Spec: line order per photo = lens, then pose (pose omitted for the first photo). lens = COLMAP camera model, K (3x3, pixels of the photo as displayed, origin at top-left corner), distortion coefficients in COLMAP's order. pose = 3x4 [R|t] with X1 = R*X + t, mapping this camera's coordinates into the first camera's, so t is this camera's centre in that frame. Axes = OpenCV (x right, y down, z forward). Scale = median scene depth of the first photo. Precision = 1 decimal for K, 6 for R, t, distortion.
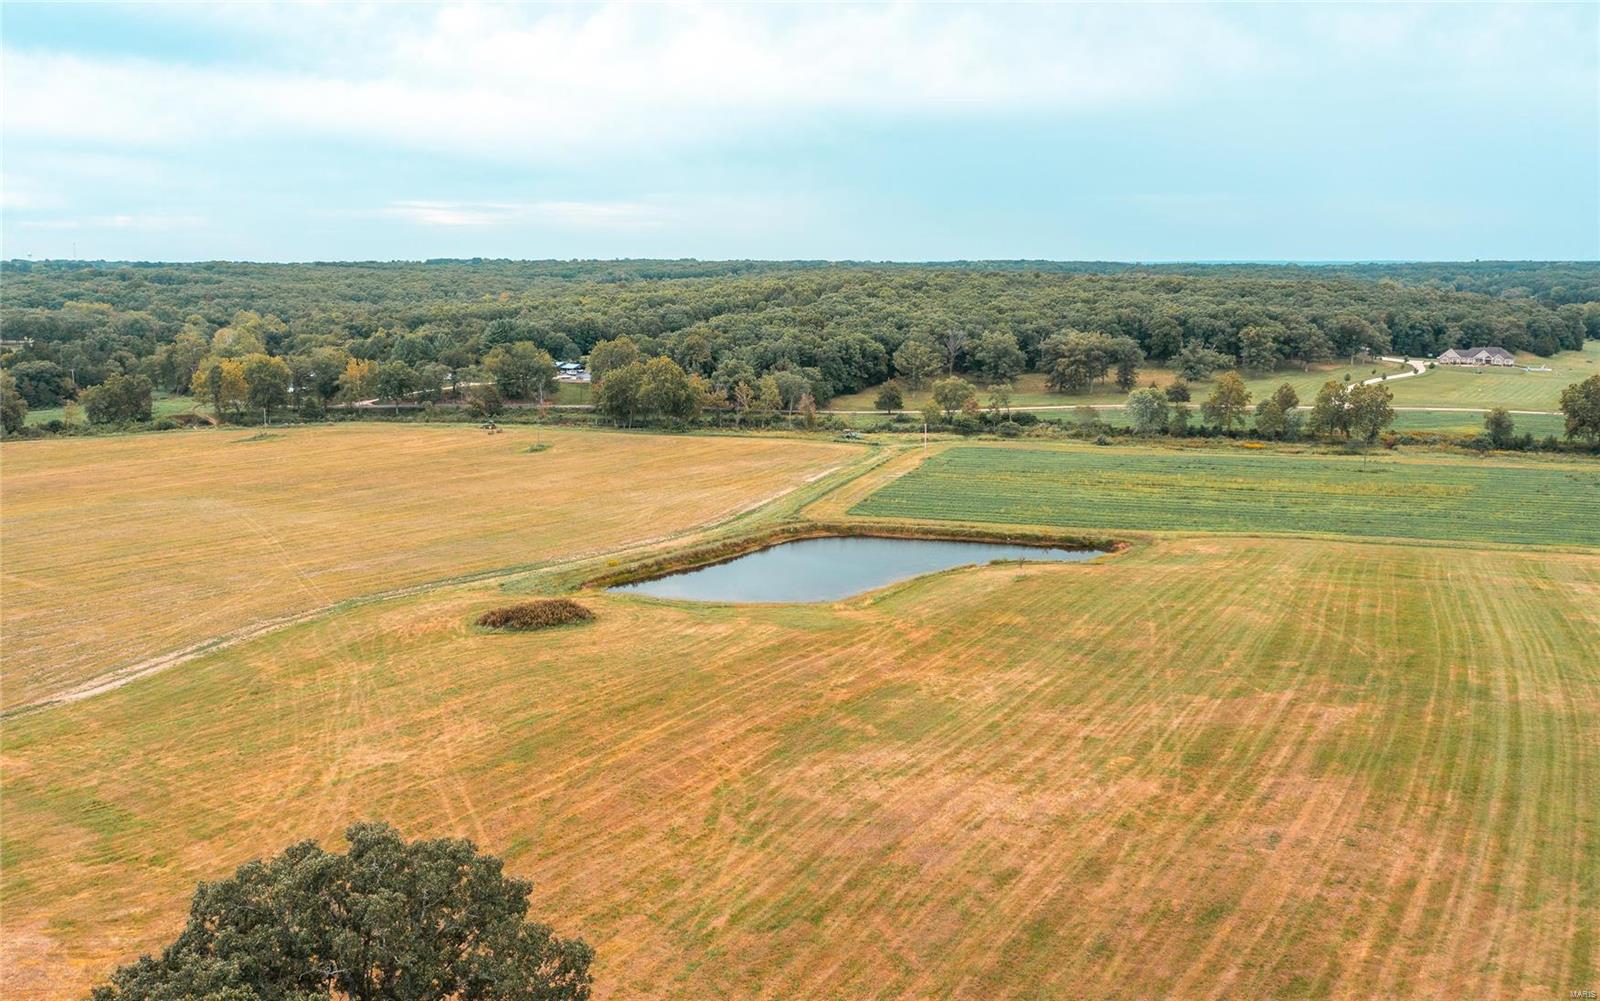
lens RADIAL K [[1258.9, 0, 800.2], [0, 1258.9, 500.2], [0, 0, 1]] dist [-0.010588, 0.001563]
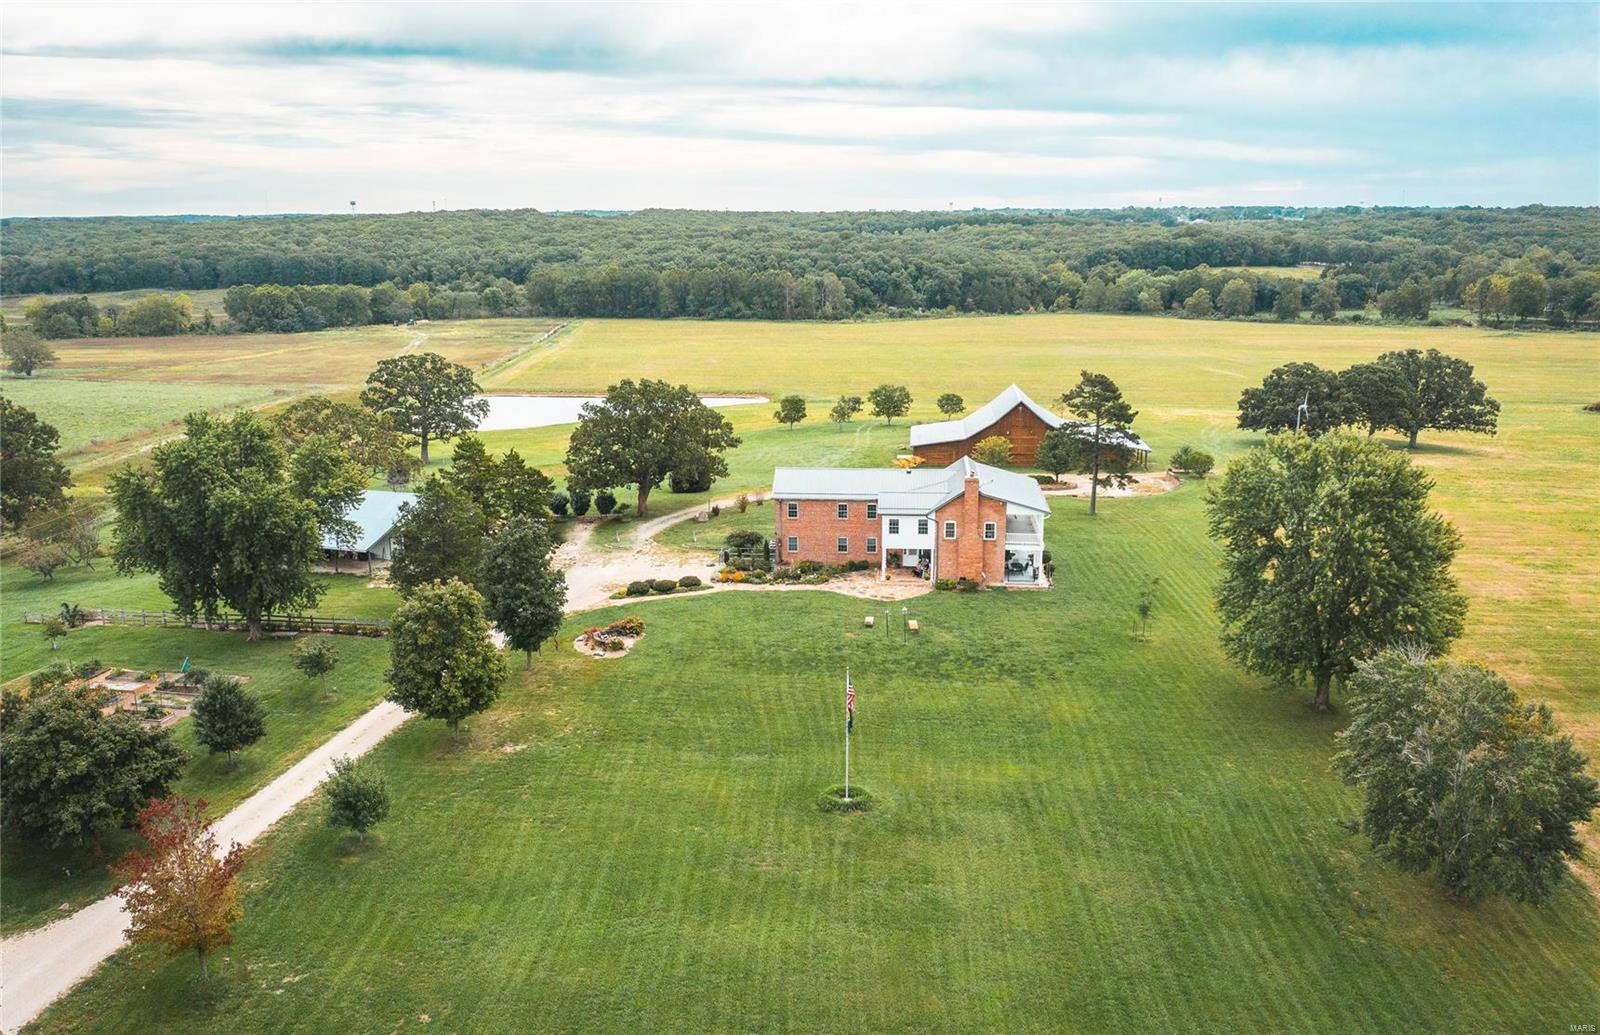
lens RADIAL K [[1274.9, 0, 799.8], [0, 1274.9, 518.0], [0, 0, 1]] dist [-0.019923, -0.002536]
pose [[0.582399, 0.185436, -0.791470, 0.153029], [-0.143851, 0.981778, 0.124173, 0.058631], [0.800074, 0.041536, 0.598462, -0.247757]]
